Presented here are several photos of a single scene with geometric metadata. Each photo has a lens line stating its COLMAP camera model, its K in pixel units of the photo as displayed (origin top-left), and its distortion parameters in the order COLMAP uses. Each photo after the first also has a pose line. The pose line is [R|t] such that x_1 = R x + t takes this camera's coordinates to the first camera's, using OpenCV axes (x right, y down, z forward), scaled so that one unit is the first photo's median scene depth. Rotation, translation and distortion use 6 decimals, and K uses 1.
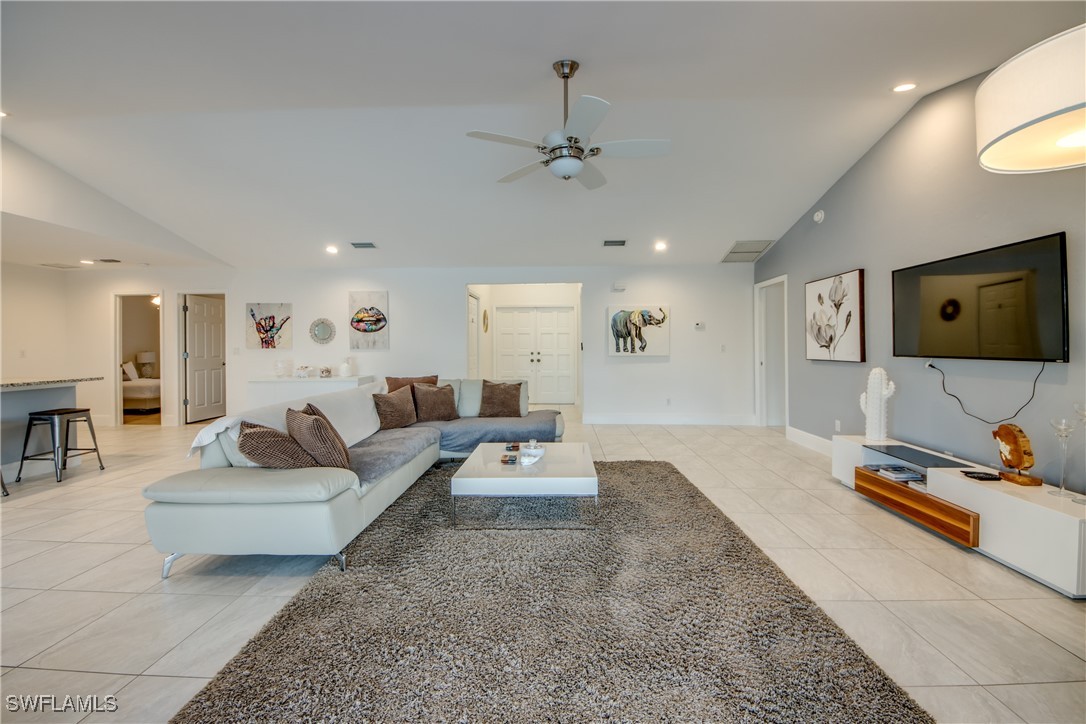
lens RADIAL K [[416.2, 0, 546.9], [0, 416.2, 352.5], [0, 0, 1]] dist [0.027159, -0.000085]
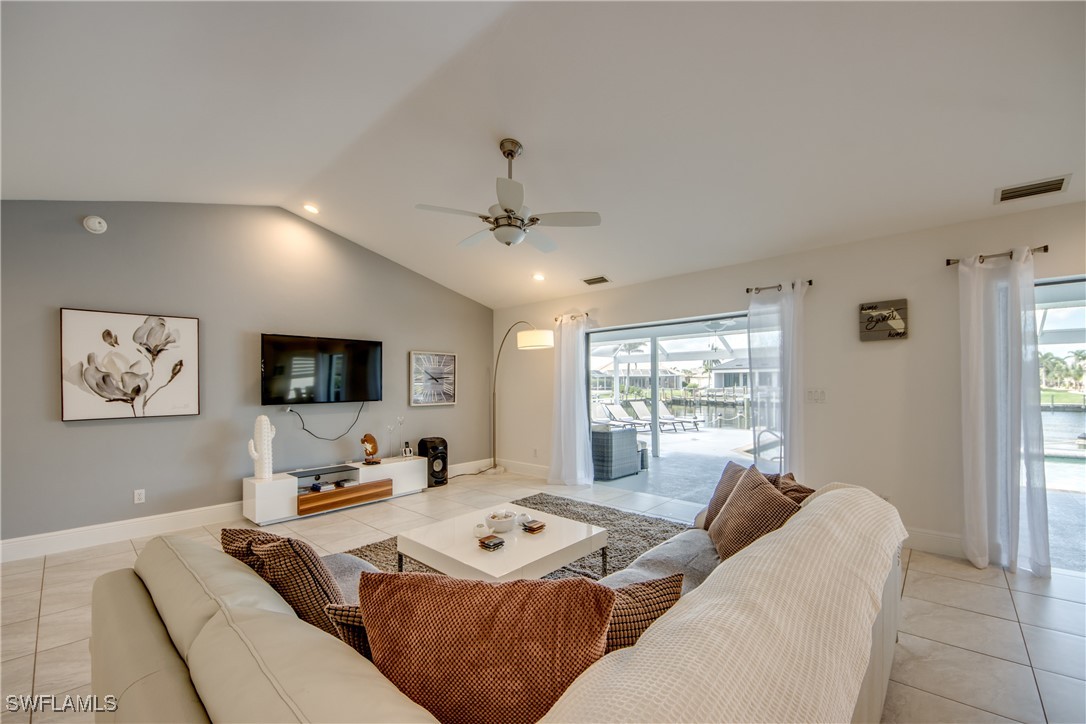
lens RADIAL K [[424.8, 0, 541.4], [0, 424.8, 371.3], [0, 0, 1]] dist [0.021294, -0.019119]
pose [[-0.753586, 0.030965, 0.656619, -0.314109], [0.022005, 0.999518, -0.021881, -0.024107], [-0.656981, -0.002040, -0.753905, 0.777501]]
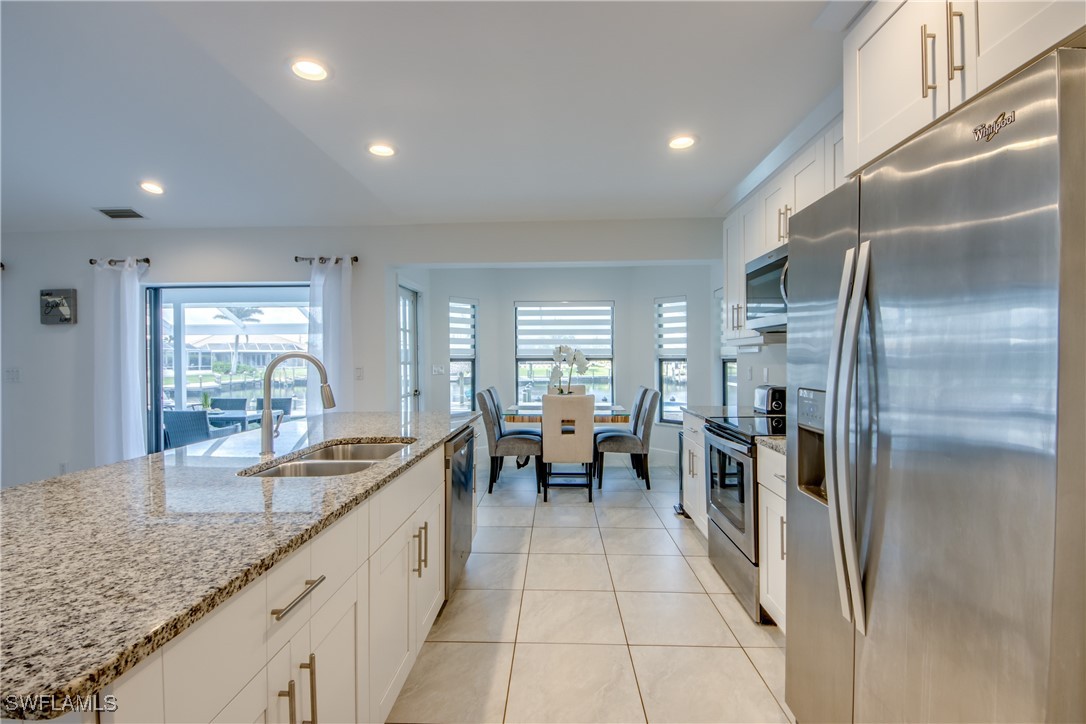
lens RADIAL K [[480.7, 0, 543.0], [0, 480.7, 362.0], [0, 0, 1]] dist [-0.000751, -0.000684]
pose [[-0.999911, 0.013282, -0.001600, -0.968042], [0.013245, 0.999685, 0.021299, -0.017635], [0.001882, 0.021276, -0.999772, 0.767857]]
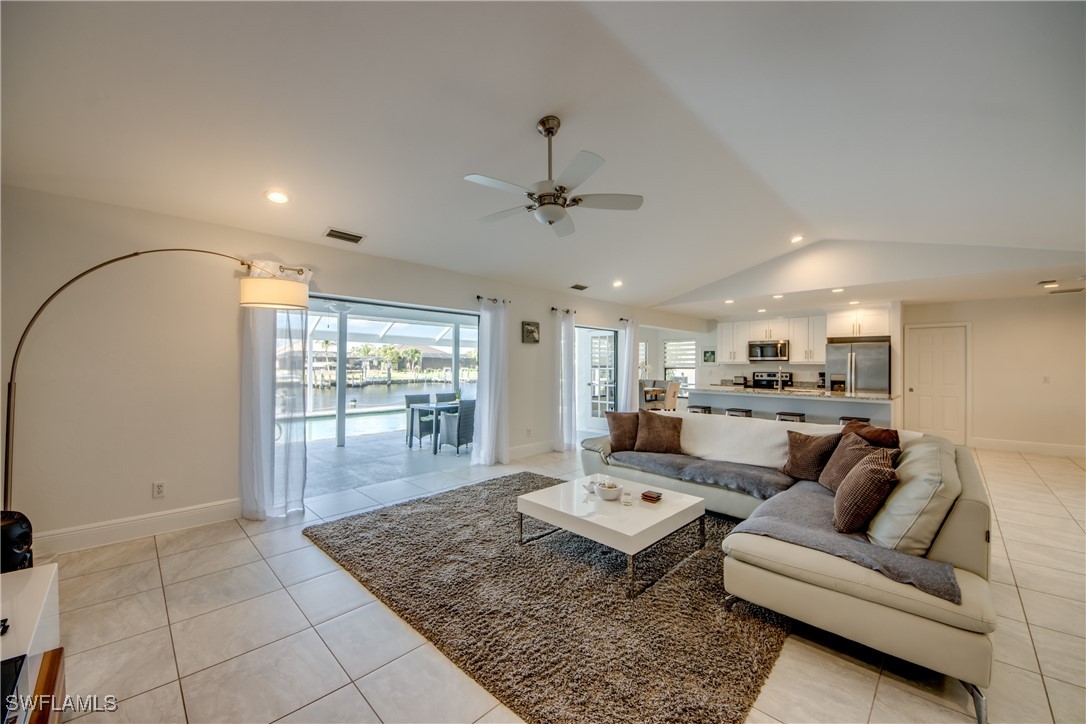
lens RADIAL K [[416.2, 0, 546.9], [0, 416.2, 352.5], [0, 0, 1]] dist [0.027159, -0.000085]
pose [[-0.681792, -0.021525, -0.731229, 0.378080], [-0.013377, 0.999767, -0.016958, -0.029279], [0.731423, -0.001780, -0.681921, 0.759295]]
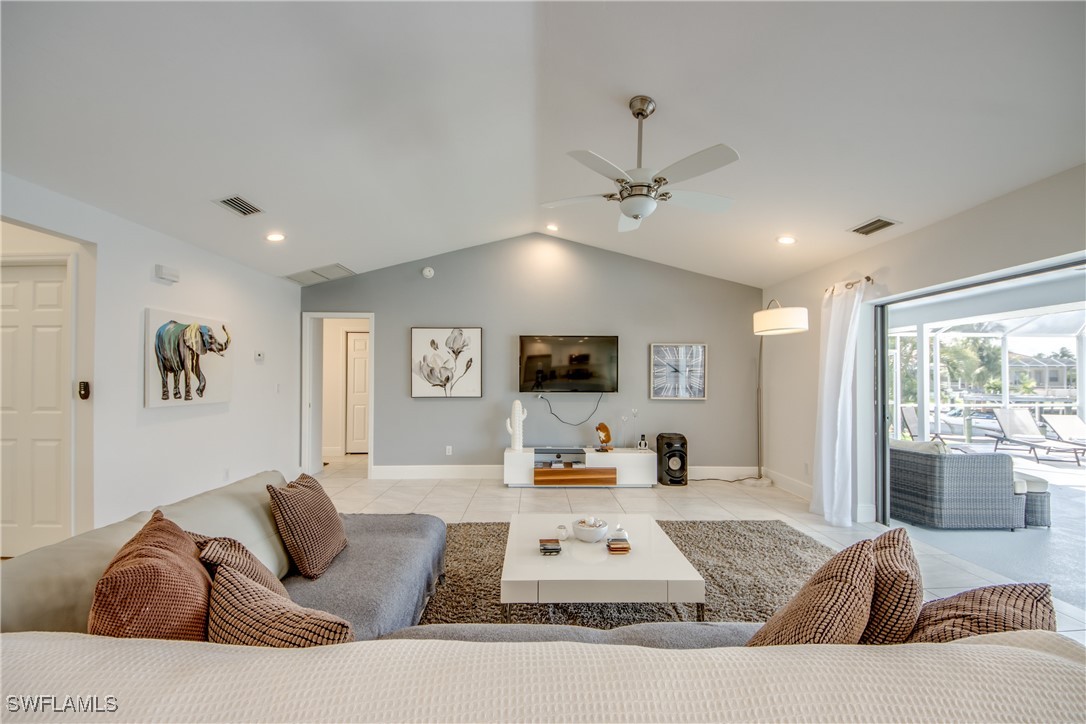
lens RADIAL K [[424.8, 0, 541.4], [0, 424.8, 371.3], [0, 0, 1]] dist [0.021294, -0.019119]
pose [[-0.047261, 0.017863, 0.998723, -0.386403], [0.011511, 0.999783, -0.017337, -0.021612], [-0.998816, 0.010677, -0.047456, 0.554524]]
